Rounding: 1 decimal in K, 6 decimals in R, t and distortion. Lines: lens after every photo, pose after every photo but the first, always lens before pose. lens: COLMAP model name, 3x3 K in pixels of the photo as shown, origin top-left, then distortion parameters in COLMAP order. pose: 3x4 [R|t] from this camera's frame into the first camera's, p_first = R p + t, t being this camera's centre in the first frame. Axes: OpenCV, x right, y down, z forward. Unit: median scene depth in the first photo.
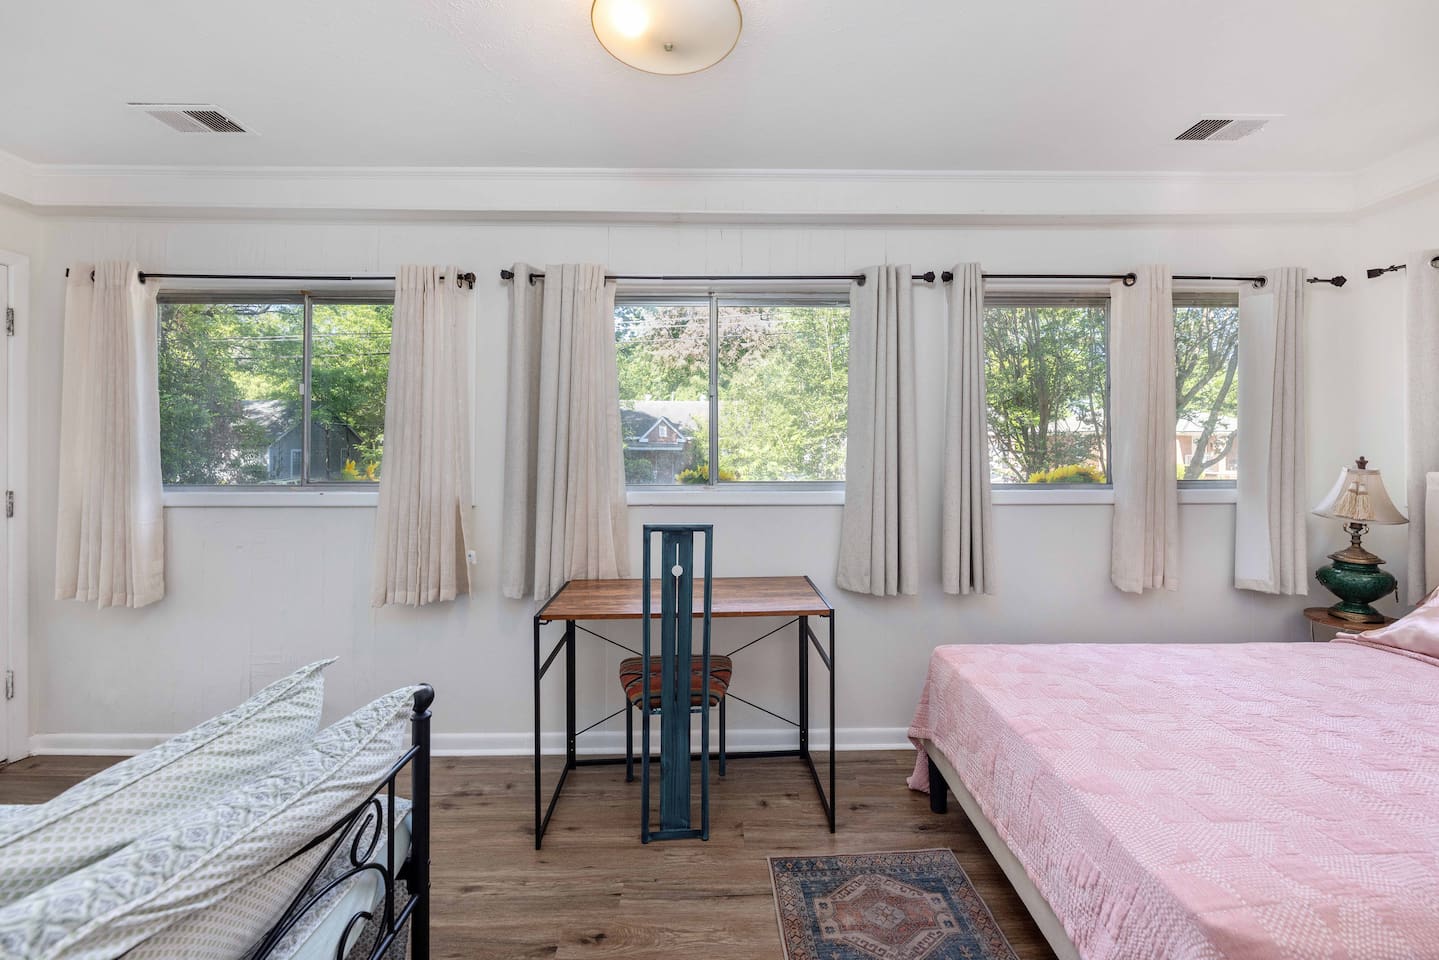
lens RADIAL K [[627.4, 0, 713.4], [0, 627.4, 462.3], [0, 0, 1]] dist [0.001167, -0.000015]
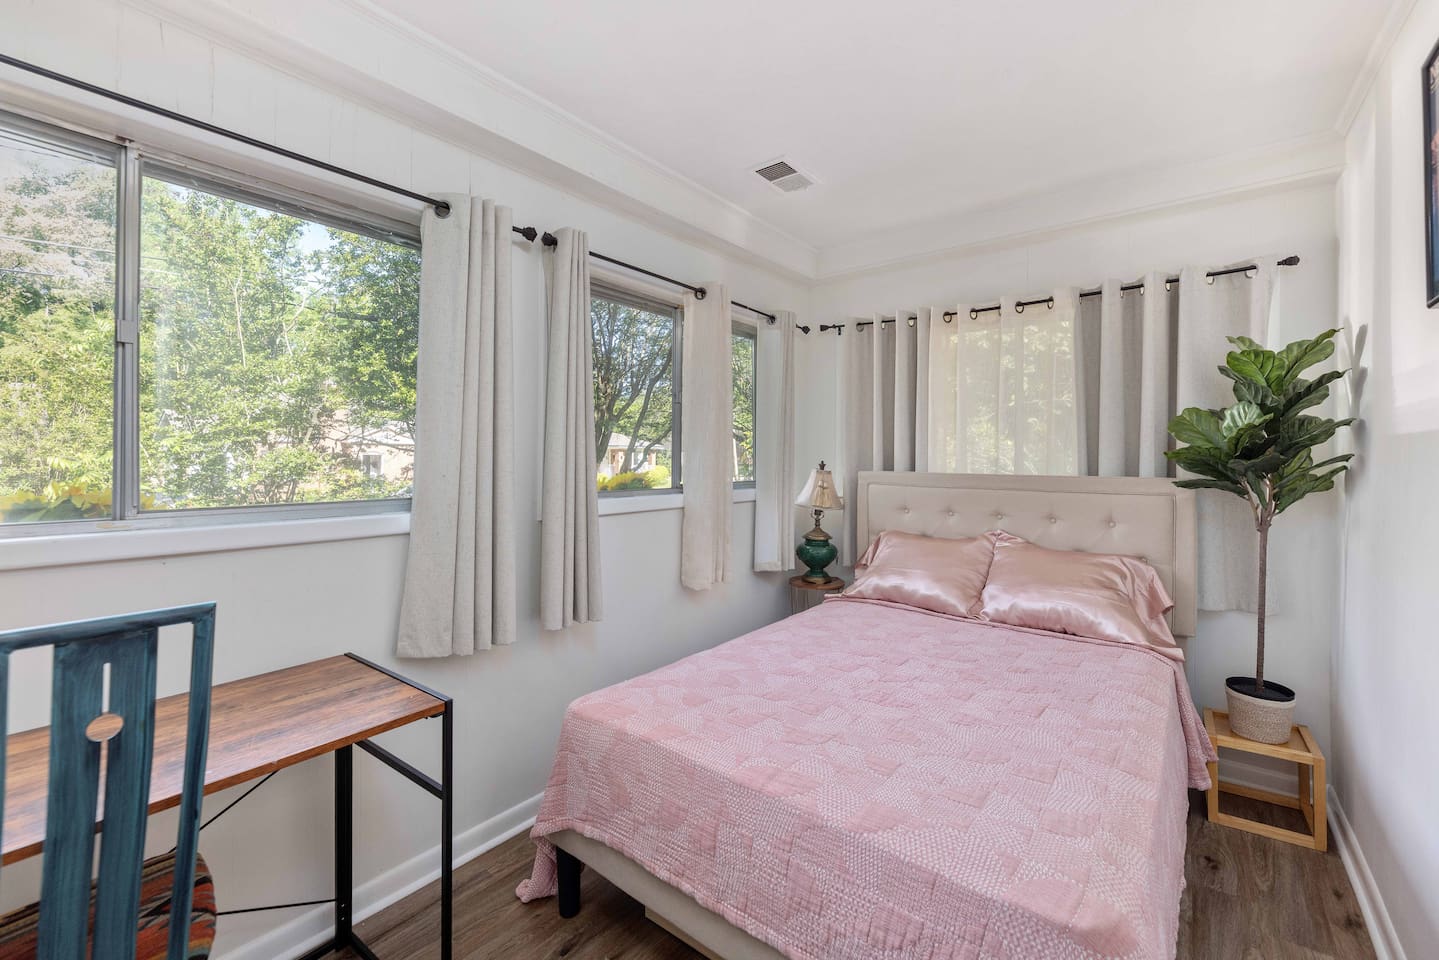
lens RADIAL K [[608.1, 0, 767.8], [0, 608.1, 462.3], [0, 0, 1]] dist [0.003393, -0.008127]
pose [[0.589083, -0.002740, 0.808068, -0.099648], [0.017245, 0.999809, -0.009182, 0.003591], [-0.807888, 0.019344, 0.589018, 0.319484]]
